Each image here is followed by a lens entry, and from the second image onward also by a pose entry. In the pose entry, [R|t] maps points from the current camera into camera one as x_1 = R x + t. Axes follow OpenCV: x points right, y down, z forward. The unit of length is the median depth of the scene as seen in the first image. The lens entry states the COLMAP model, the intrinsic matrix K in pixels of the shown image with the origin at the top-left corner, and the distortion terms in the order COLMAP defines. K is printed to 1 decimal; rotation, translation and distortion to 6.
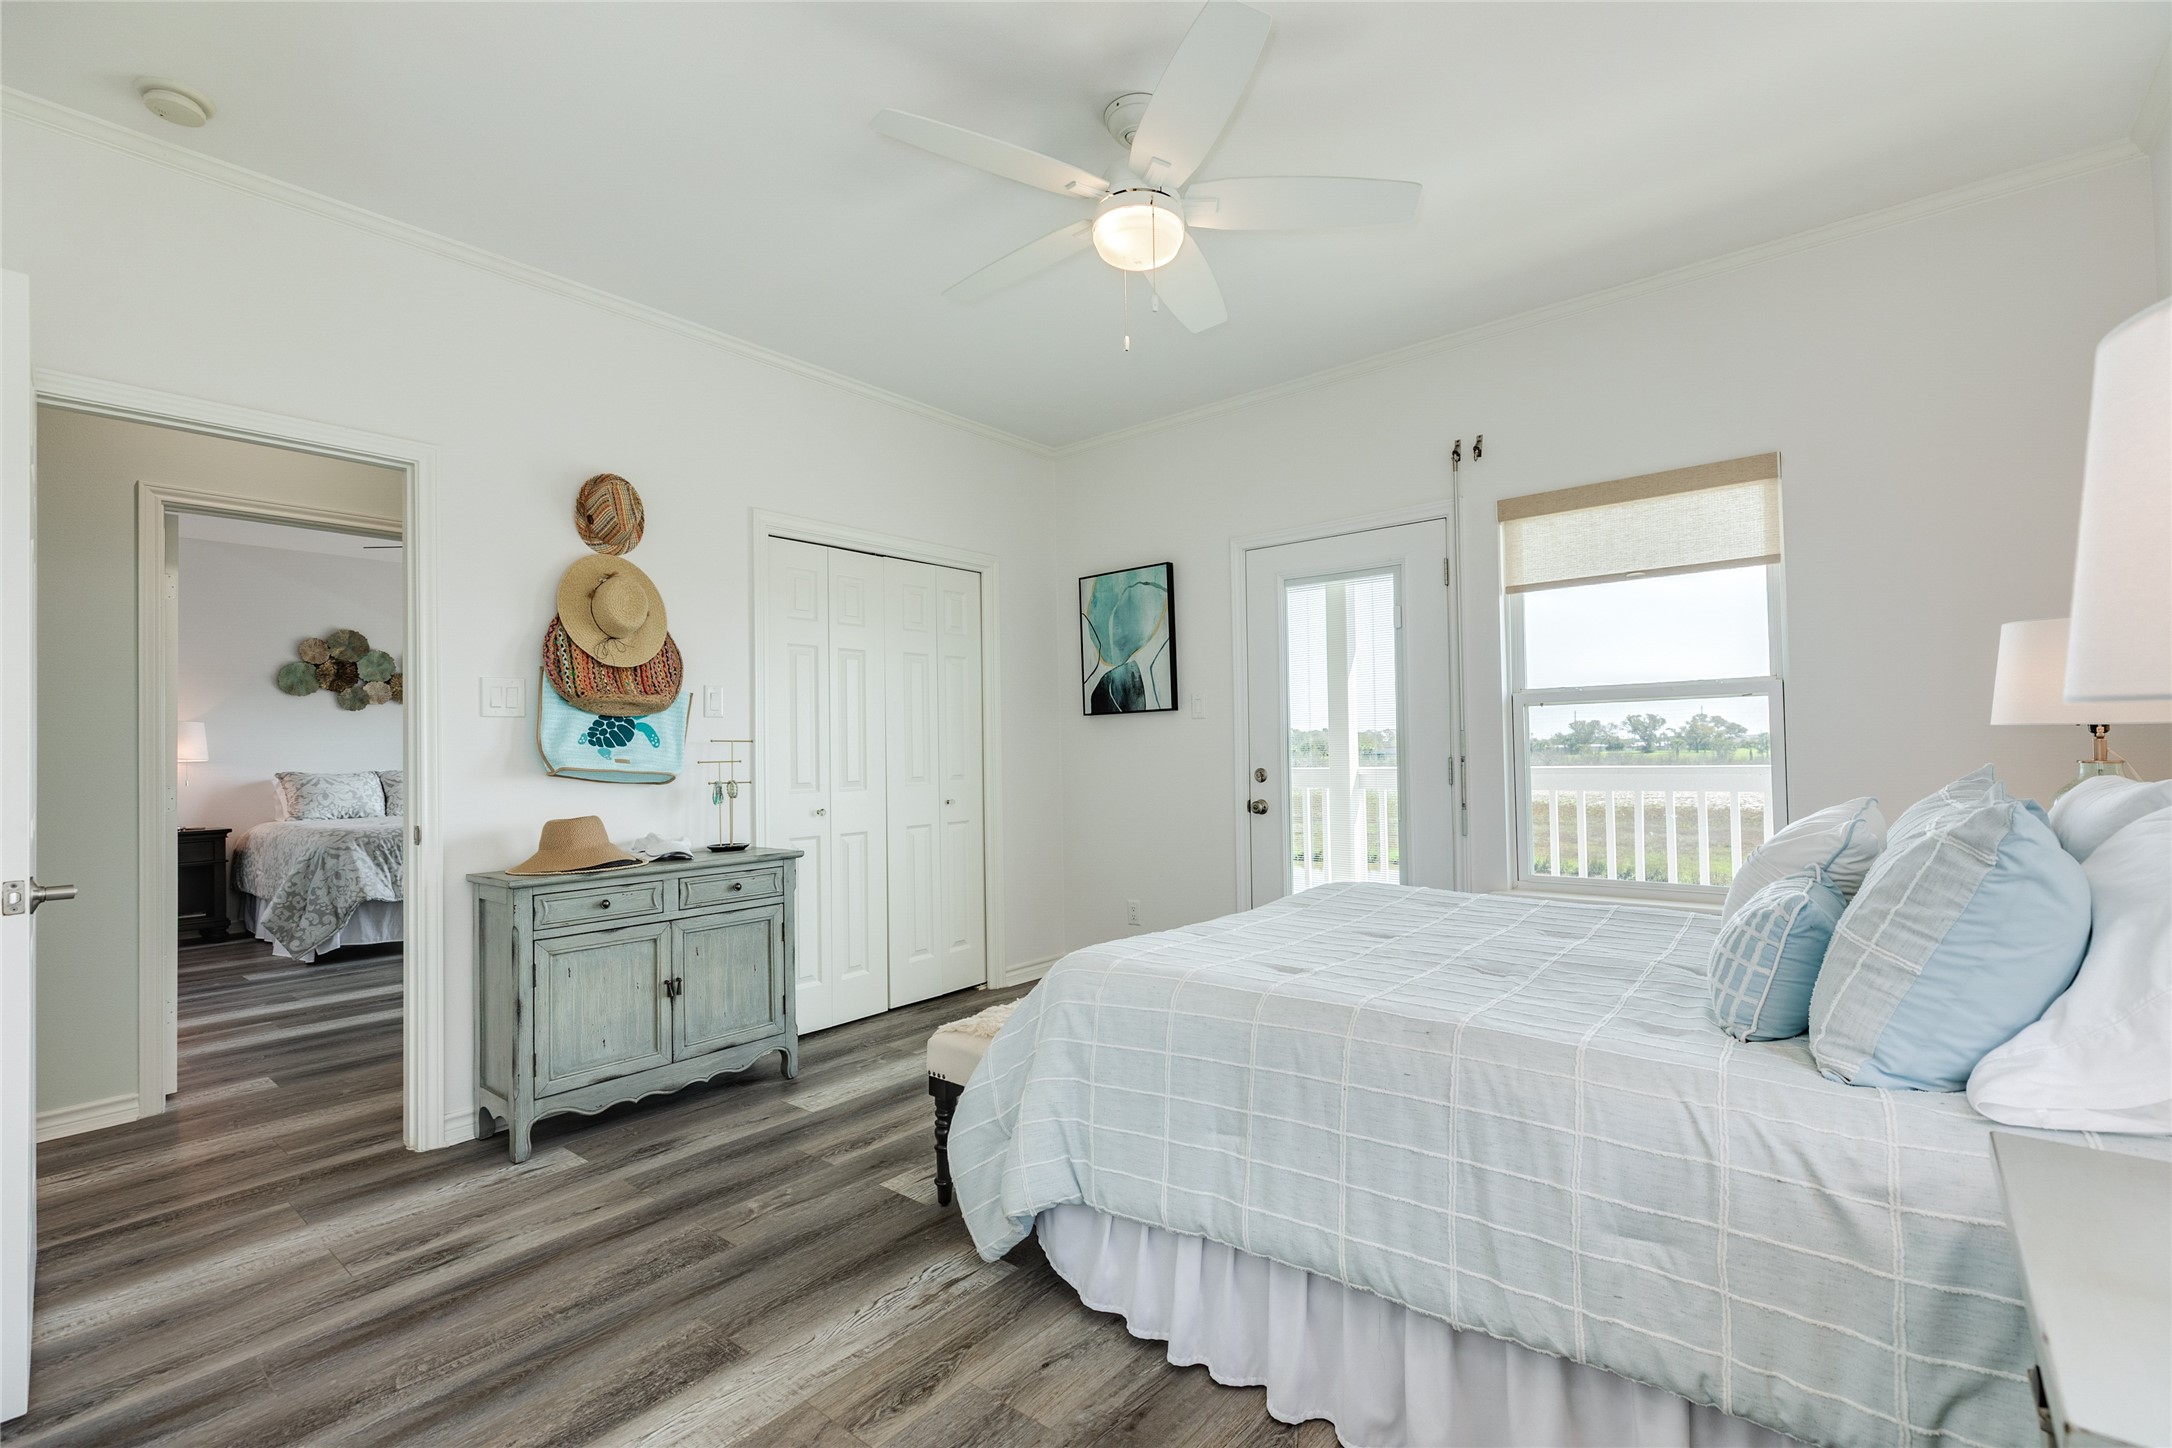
lens RADIAL K [[961.3, 0, 1090.3], [0, 961.3, 740.1], [0, 0, 1]] dist [0.000670, -0.000347]
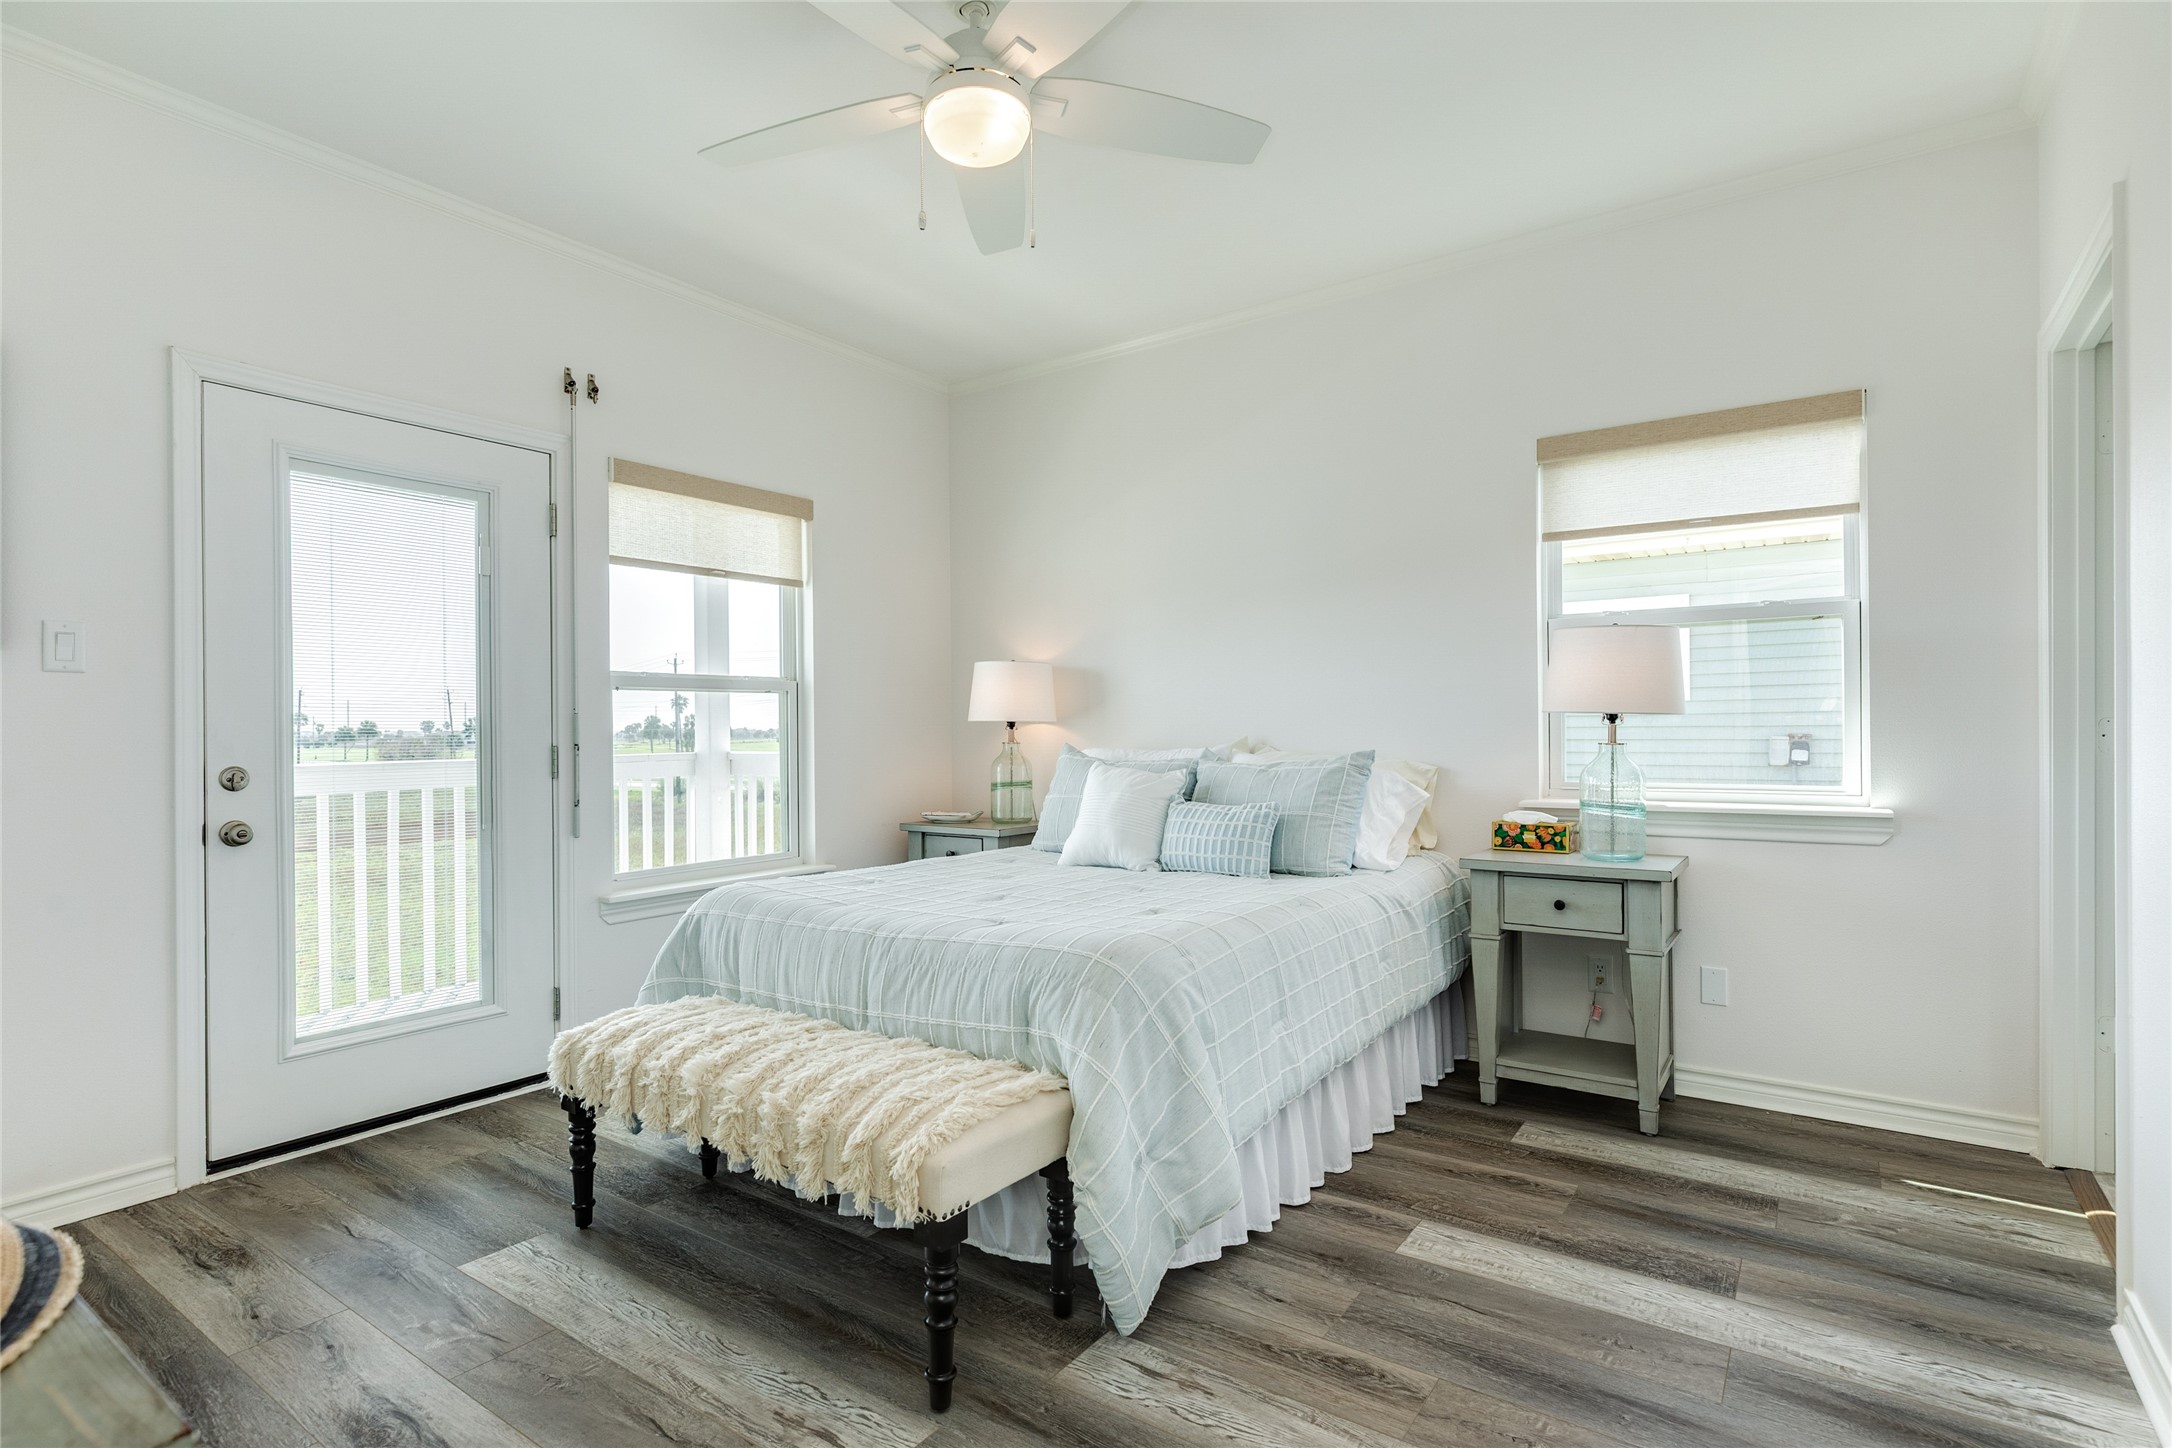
lens RADIAL K [[1072.1, 0, 1077.5], [0, 1072.1, 729.3], [0, 0, 1]] dist [-0.001252, 0.000360]
pose [[-0.065969, 0.018166, 0.997656, -1.518637], [0.000767, 0.999835, -0.018155, 0.056015], [-0.997821, -0.000433, -0.065972, 1.621969]]
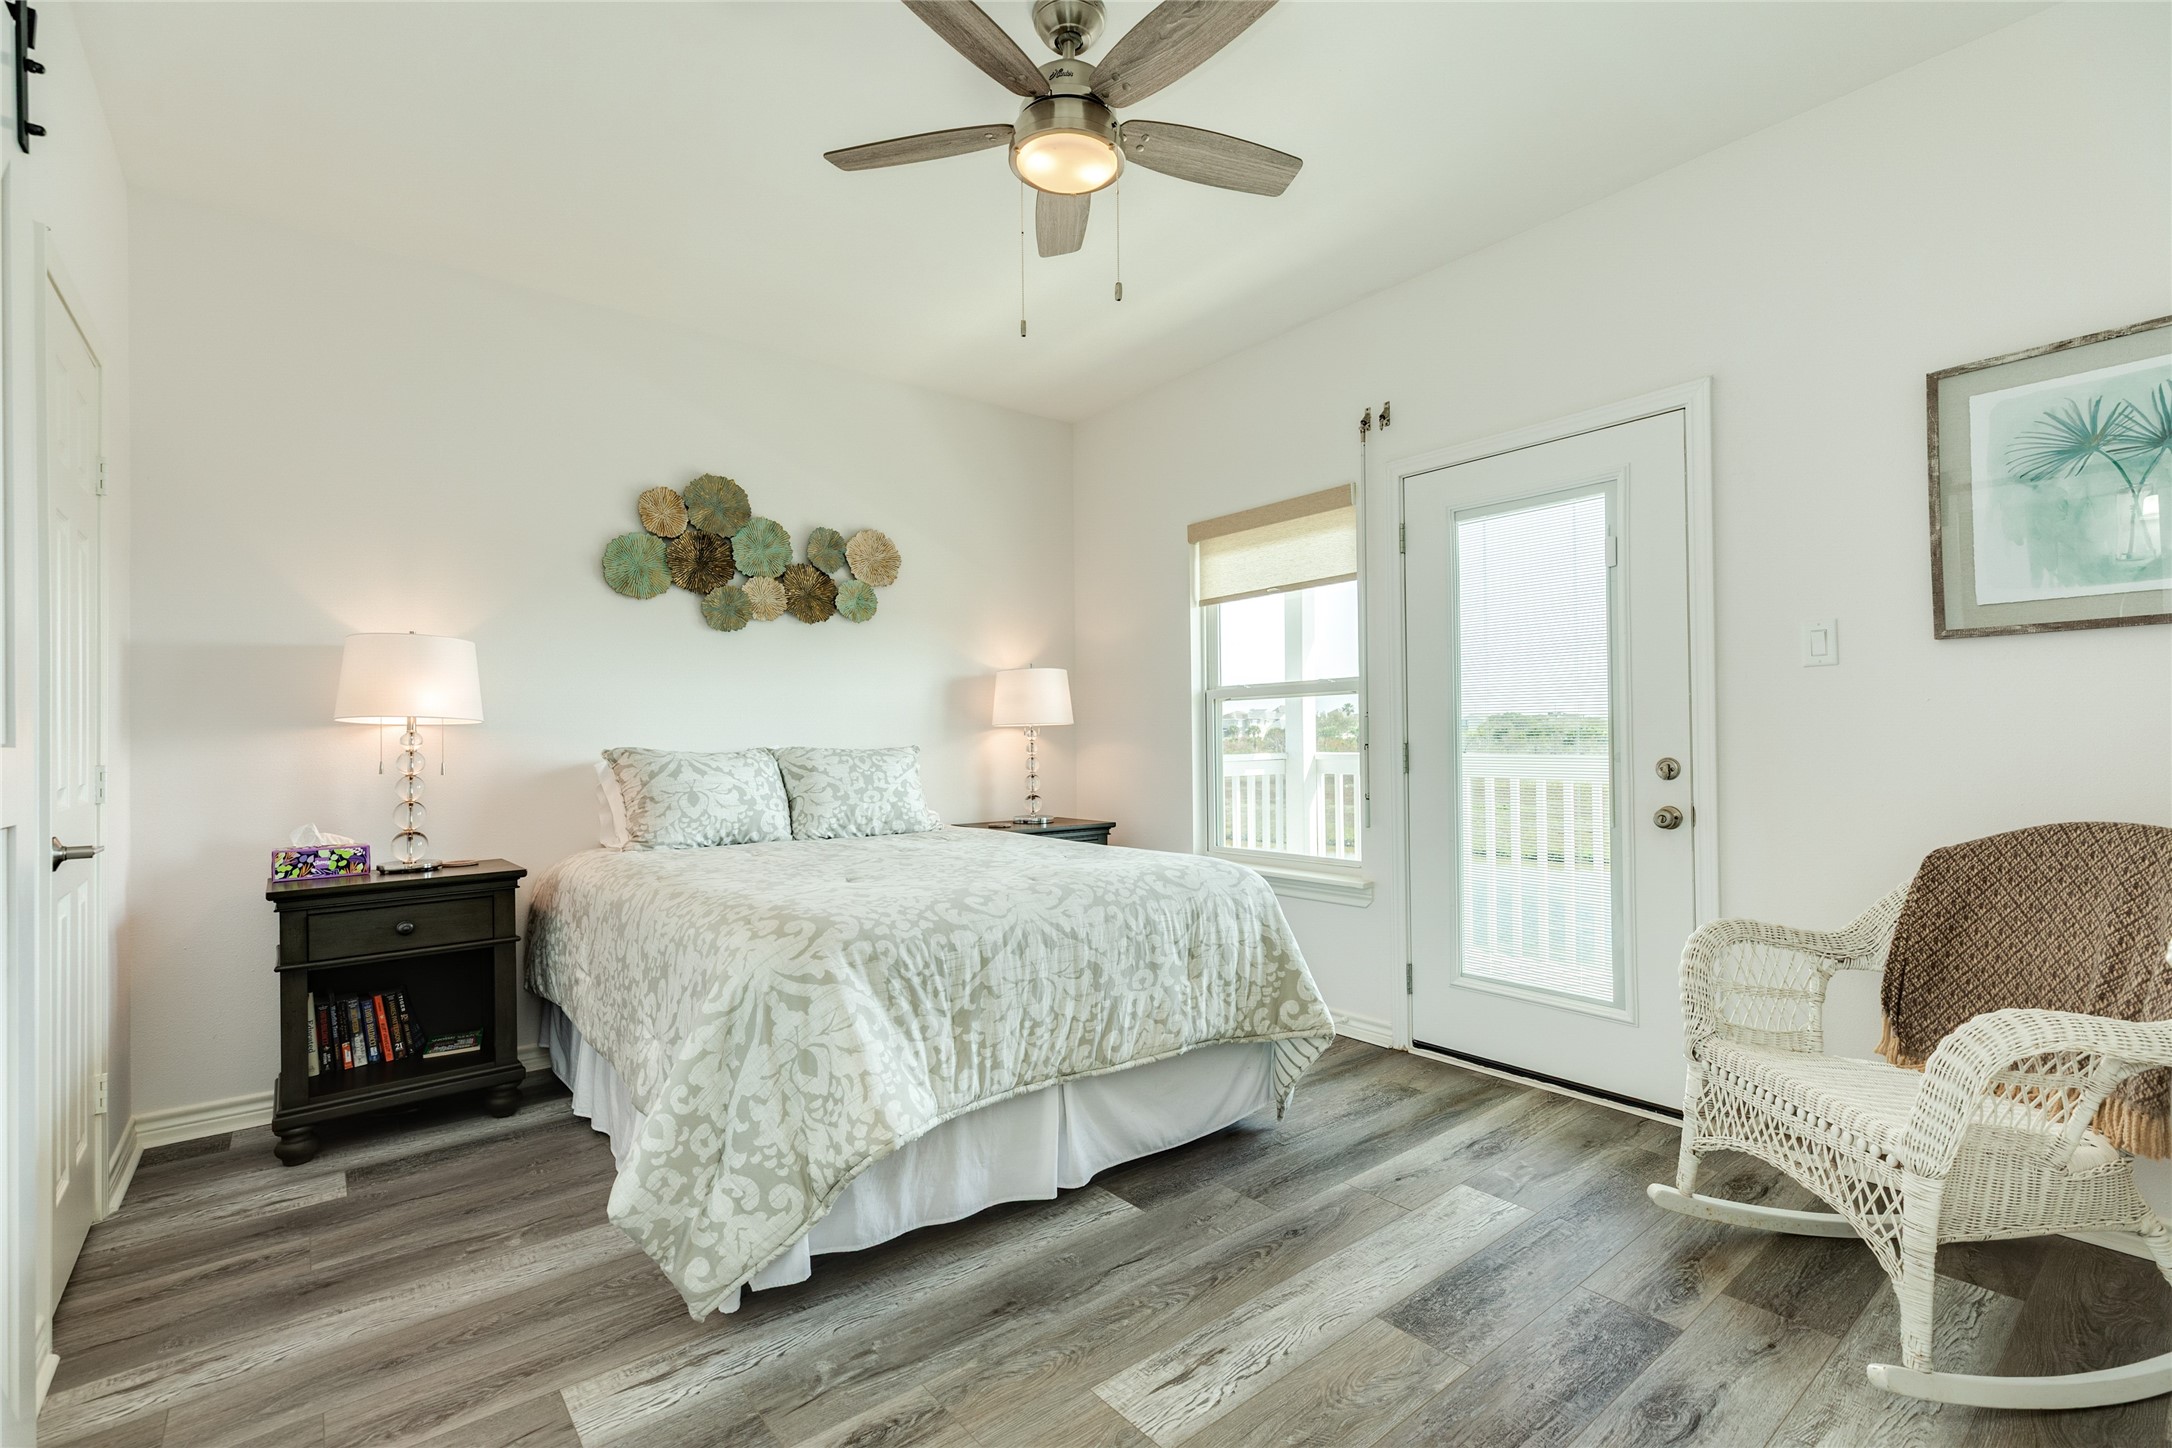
lens RADIAL K [[961.3, 0, 1068.9], [0, 961.3, 719.8], [0, 0, 1]] dist [0.000670, -0.000347]
pose [[0.978307, 0.002053, -0.207151, -0.491364], [-0.002387, 0.999996, -0.001366, 0.018247], [0.207147, 0.001831, 0.978308, 0.545054]]
